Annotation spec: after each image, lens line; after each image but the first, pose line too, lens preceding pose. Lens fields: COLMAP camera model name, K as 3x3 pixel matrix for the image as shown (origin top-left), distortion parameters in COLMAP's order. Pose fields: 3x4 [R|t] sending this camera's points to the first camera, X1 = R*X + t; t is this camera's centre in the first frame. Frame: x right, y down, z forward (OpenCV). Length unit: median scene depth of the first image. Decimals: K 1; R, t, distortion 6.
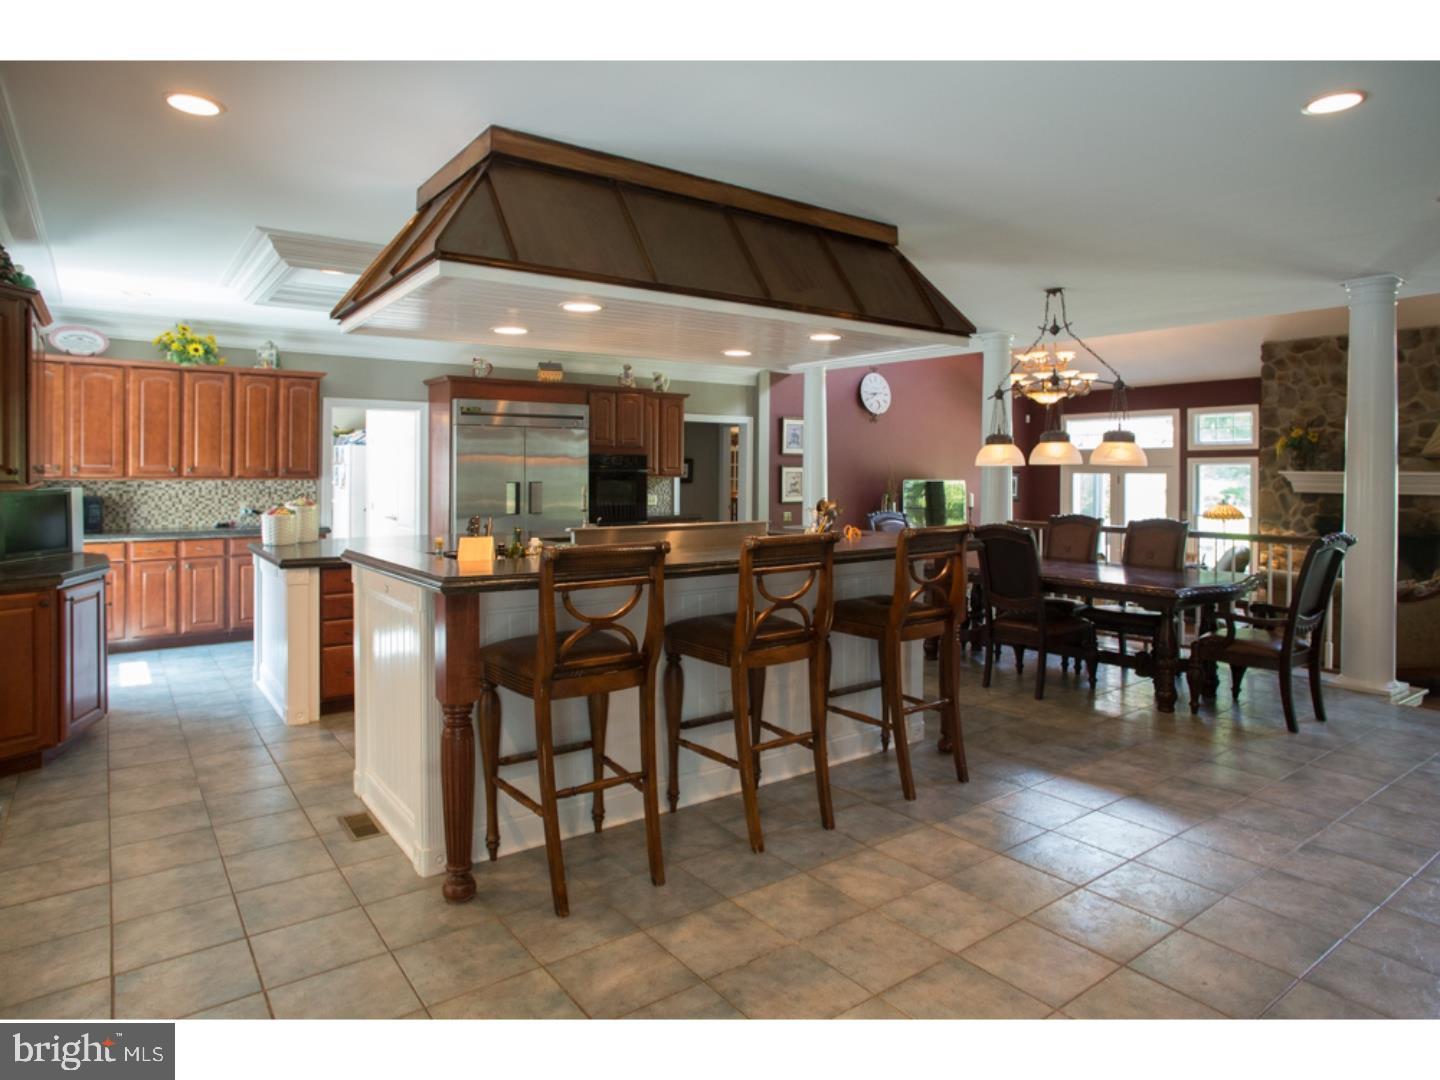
lens RADIAL K [[859.1, 0, 749.0], [0, 859.1, 486.5], [0, 0, 1]] dist [-0.075326, 0.049539]
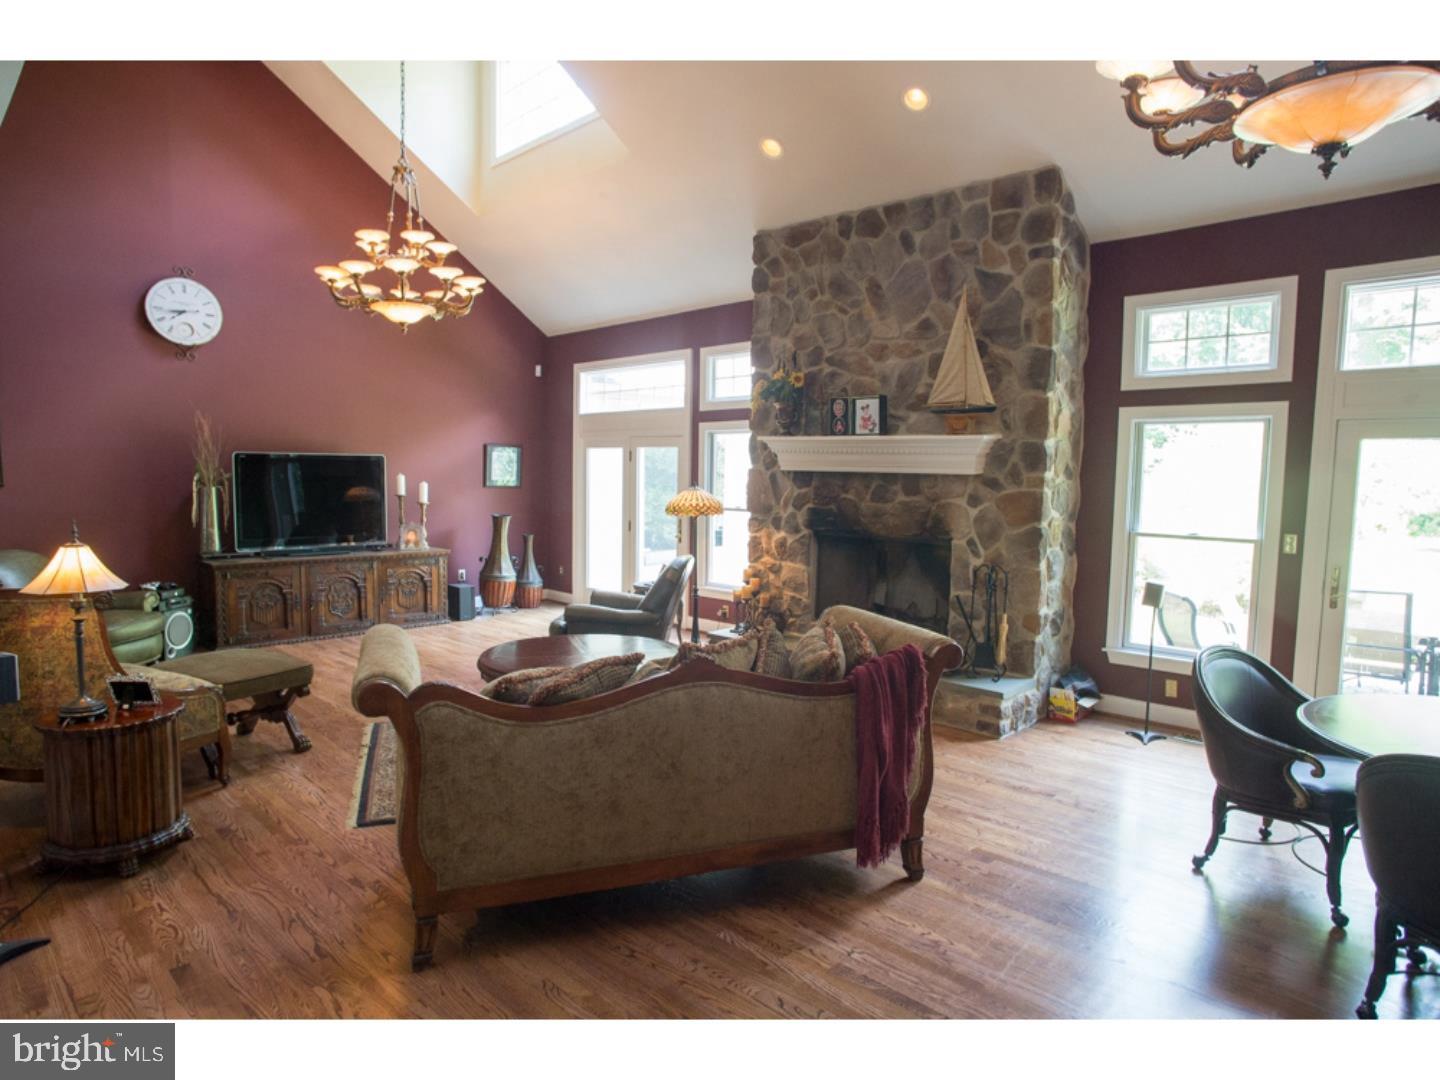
lens RADIAL K [[859.1, 0, 769.7], [0, 859.1, 550.0], [0, 0, 1]] dist [-0.075326, 0.049539]
pose [[0.985497, -0.005475, 0.169604, 0.525691], [-0.007332, 0.997172, 0.074791, 0.017770], [-0.169534, -0.074950, 0.982670, 0.363130]]
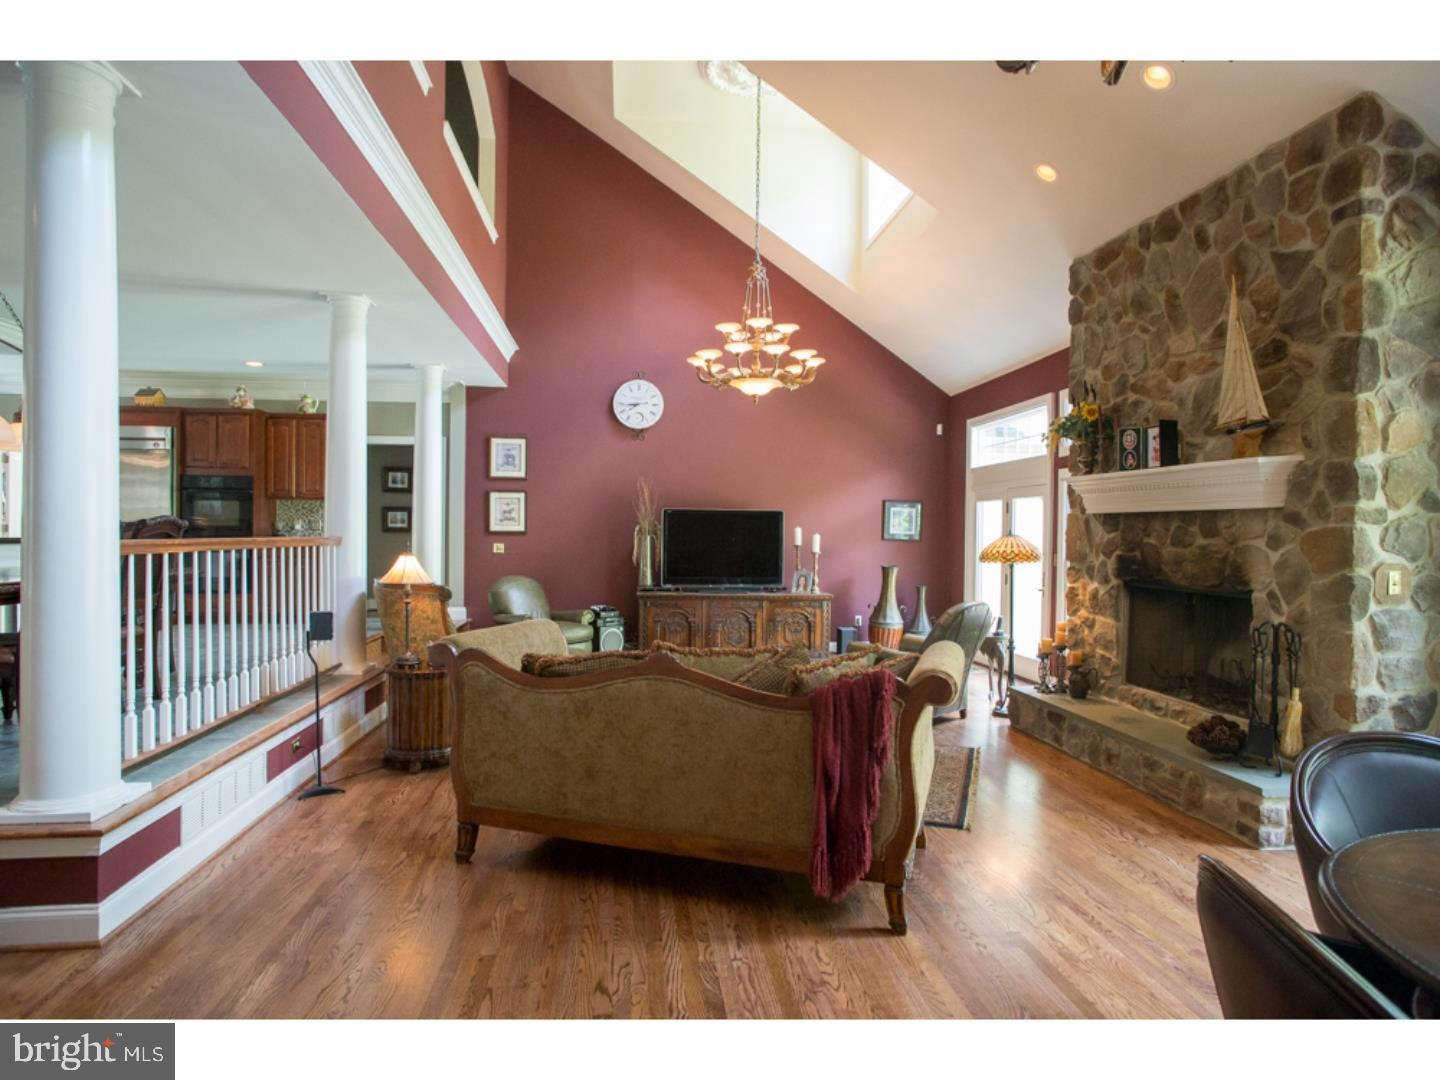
lens RADIAL K [[859.1, 0, 724.9], [0, 859.1, 548.1], [0, 0, 1]] dist [-0.075326, 0.049539]
pose [[0.857514, 0.012416, -0.514311, 0.726880], [-0.015469, 0.999879, -0.001654, 0.034269], [0.514228, 0.009374, 0.857602, 0.378478]]
